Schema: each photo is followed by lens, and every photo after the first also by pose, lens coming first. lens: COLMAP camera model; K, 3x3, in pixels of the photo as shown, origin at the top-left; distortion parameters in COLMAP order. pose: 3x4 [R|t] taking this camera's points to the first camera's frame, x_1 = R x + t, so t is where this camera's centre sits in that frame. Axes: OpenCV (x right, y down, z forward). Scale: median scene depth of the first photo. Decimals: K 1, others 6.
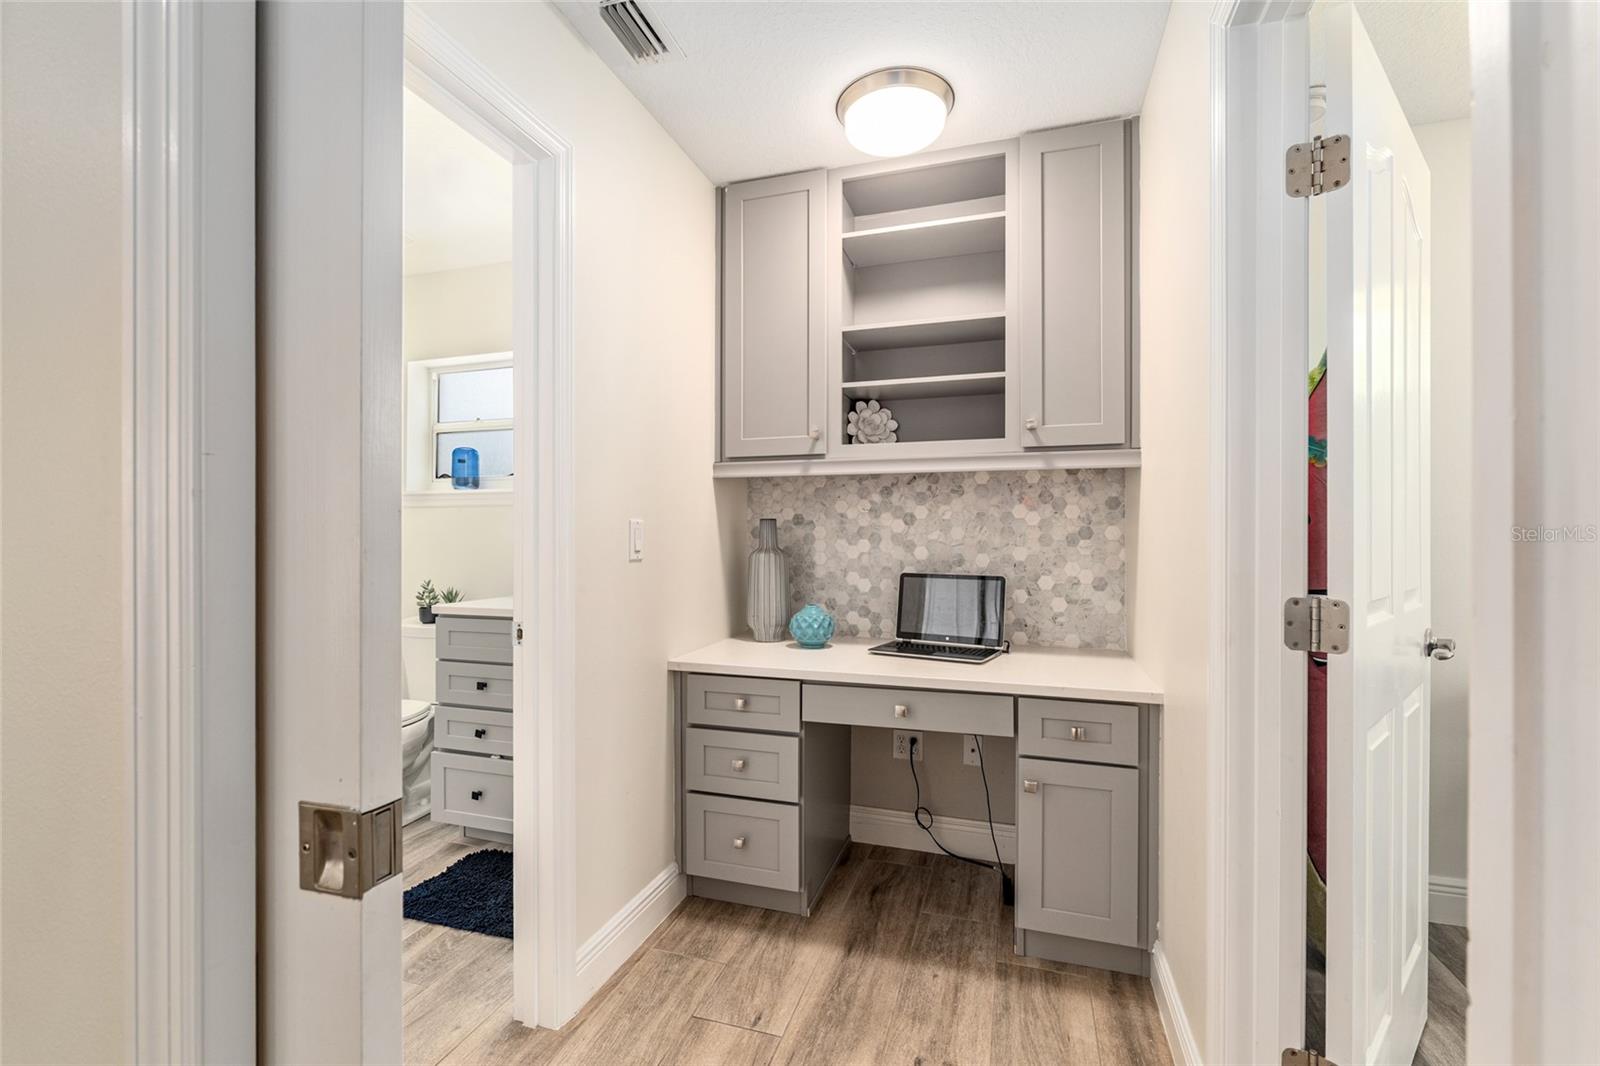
lens RADIAL K [[691.9, 0, 793.1], [0, 691.9, 517.7], [0, 0, 1]] dist [0.000109, -0.000103]
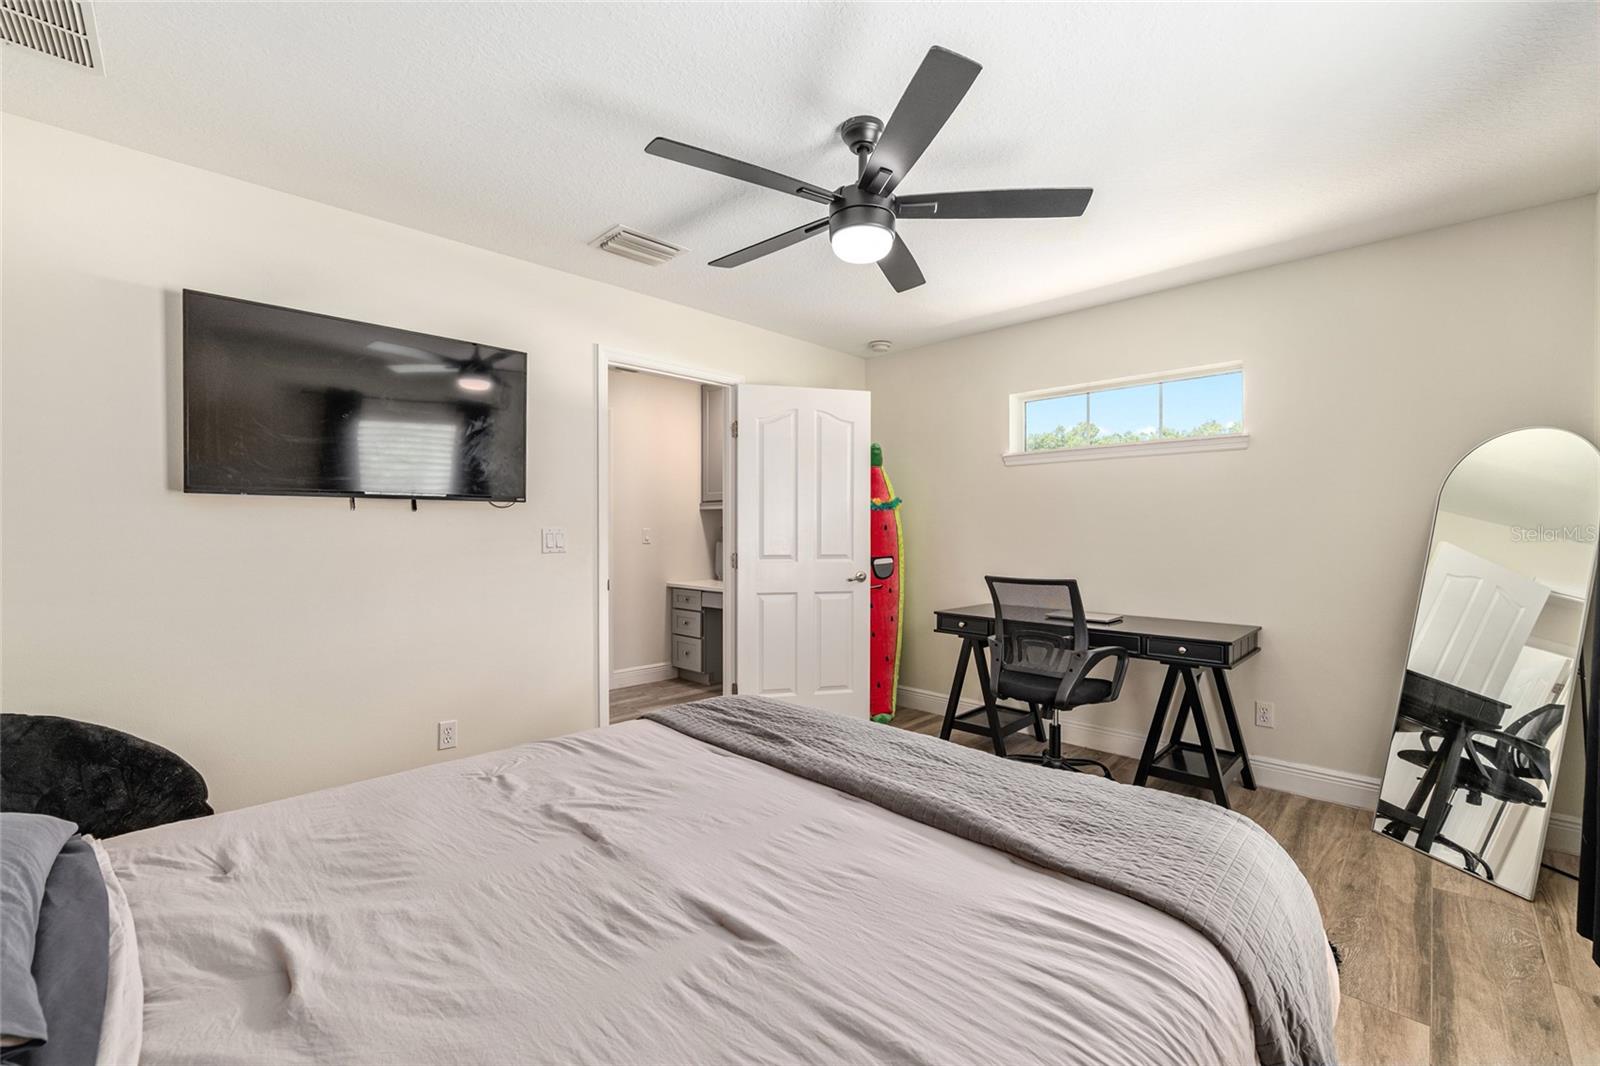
lens RADIAL K [[659.7, 0, 796.2], [0, 659.7, 536.3], [0, 0, 1]] dist [-0.011947, 0.000281]
pose [[0.896035, 0.001724, -0.443981, 1.353764], [0.010183, 0.999650, 0.024432, -0.022603], [0.443867, -0.026413, 0.895703, -0.995621]]
